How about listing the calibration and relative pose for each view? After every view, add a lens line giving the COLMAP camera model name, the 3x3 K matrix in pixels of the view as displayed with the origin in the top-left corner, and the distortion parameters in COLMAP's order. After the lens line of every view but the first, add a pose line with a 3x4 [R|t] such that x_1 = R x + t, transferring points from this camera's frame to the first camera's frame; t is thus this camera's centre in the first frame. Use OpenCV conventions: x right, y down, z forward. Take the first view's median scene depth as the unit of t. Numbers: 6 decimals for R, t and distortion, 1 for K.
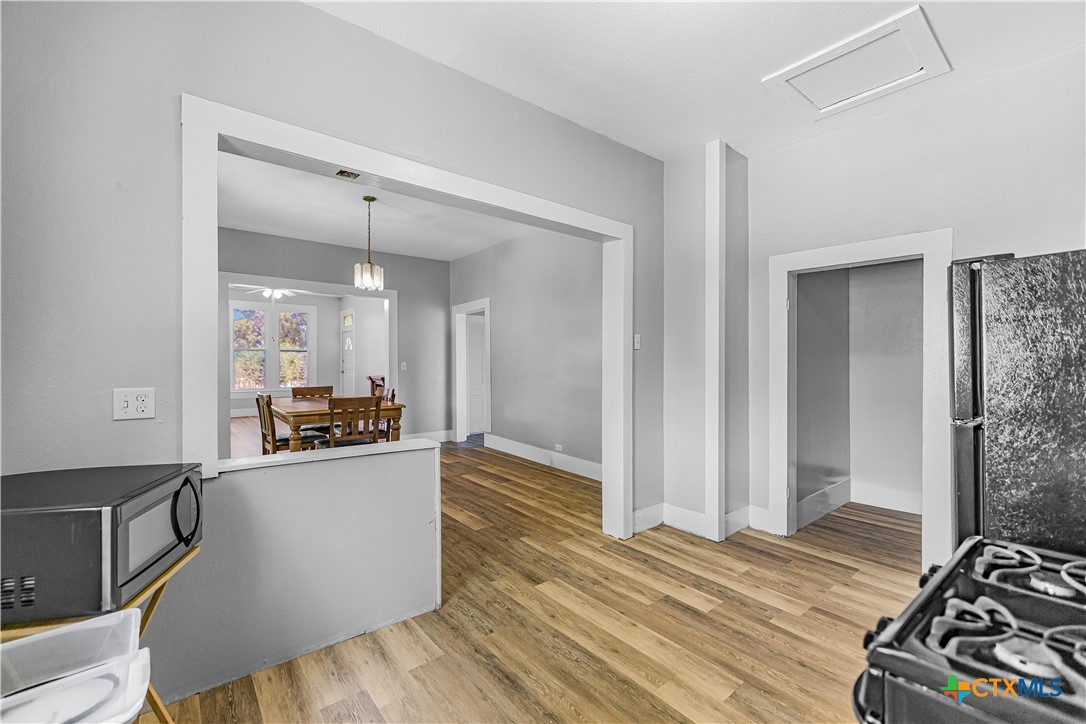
lens RADIAL K [[459.7, 0, 543.0], [0, 459.7, 363.4], [0, 0, 1]] dist [0.002231, 0.000011]
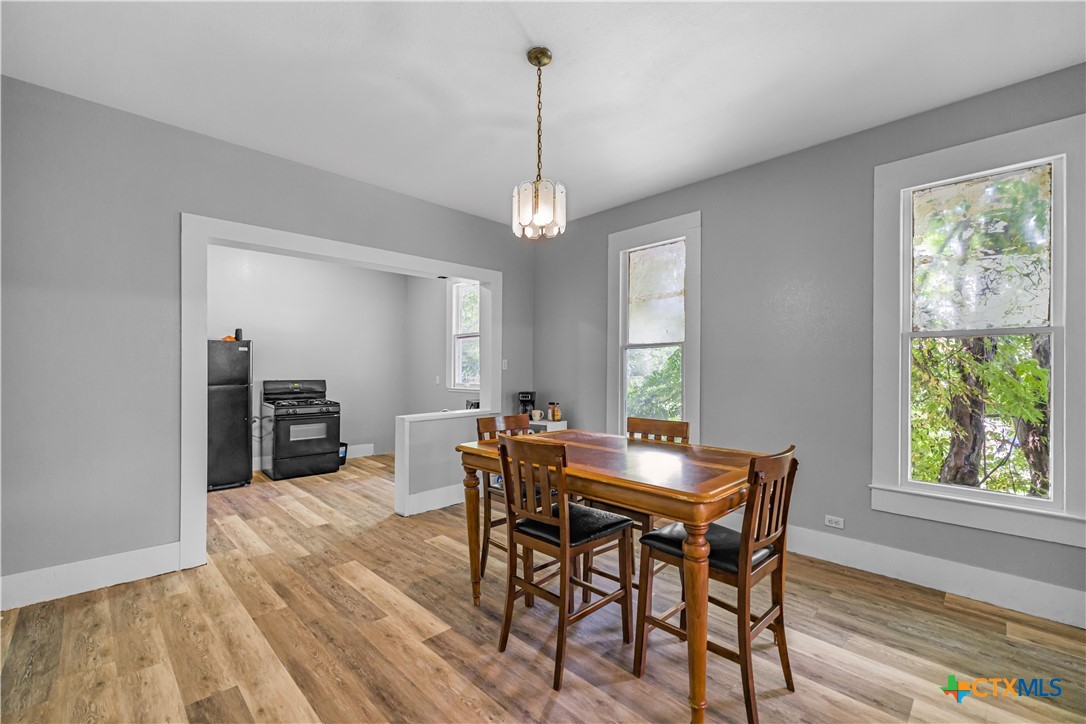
lens RADIAL K [[459.7, 0, 548.9], [0, 459.7, 366.4], [0, 0, 1]] dist [0.002231, 0.000011]
pose [[-0.994535, -0.004320, -0.104316, -0.509762], [-0.004759, 0.999981, 0.003962, -0.022047], [0.104297, 0.004437, -0.994536, 2.300918]]
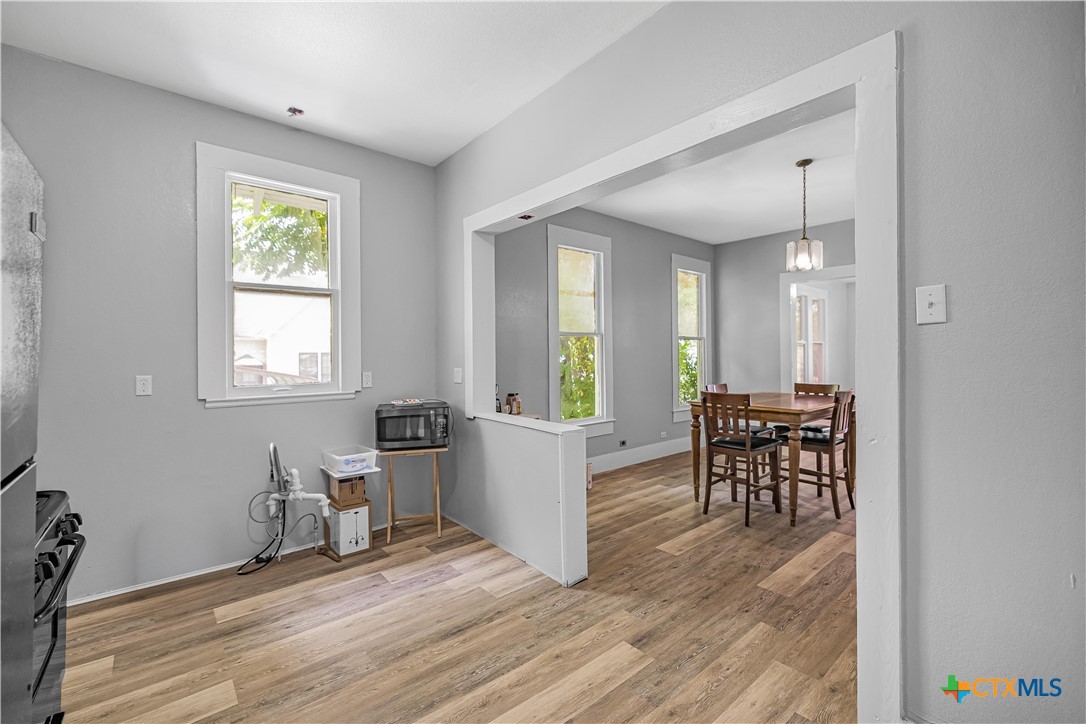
lens RADIAL K [[459.7, 0, 546.4], [0, 459.7, 357.8], [0, 0, 1]] dist [0.002231, 0.000011]
pose [[0.022874, 0.005252, -0.999725, 0.696577], [-0.006535, 0.999966, 0.005104, -0.005168], [0.999717, 0.006417, 0.022907, 0.767897]]
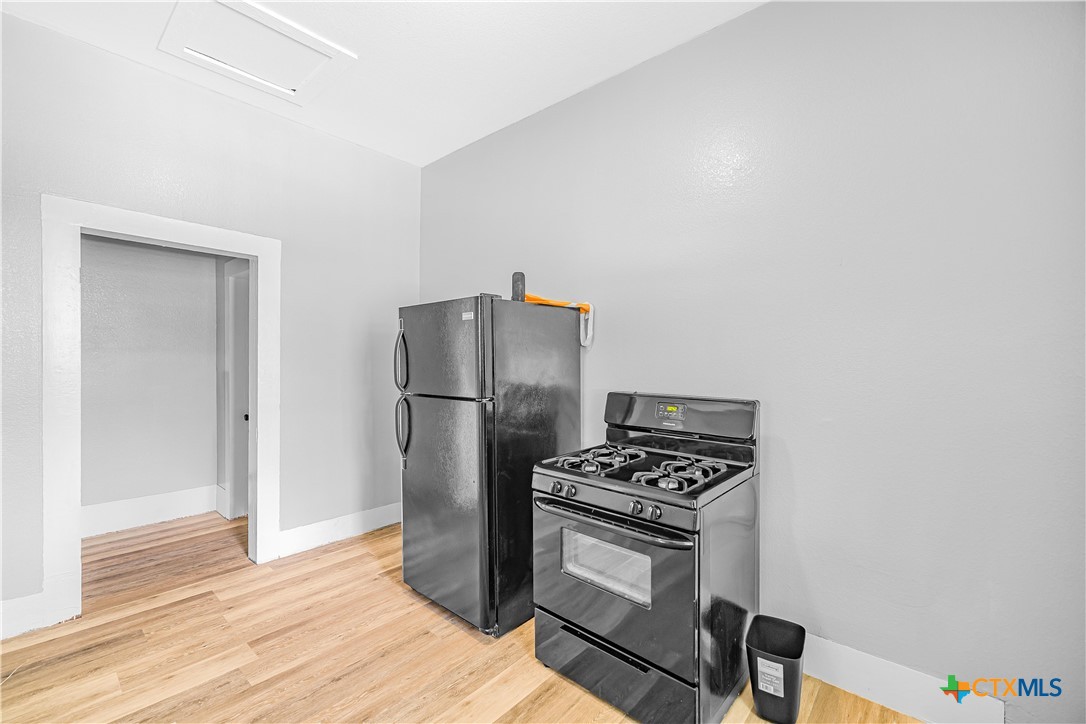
lens RADIAL K [[459.7, 0, 544.8], [0, 459.7, 362.2], [0, 0, 1]] dist [0.002231, 0.000011]
pose [[-0.164224, -0.008165, 0.986389, -0.293880], [0.002626, 0.999959, 0.008714, -0.003708], [-0.986420, 0.004022, -0.164196, 0.493676]]
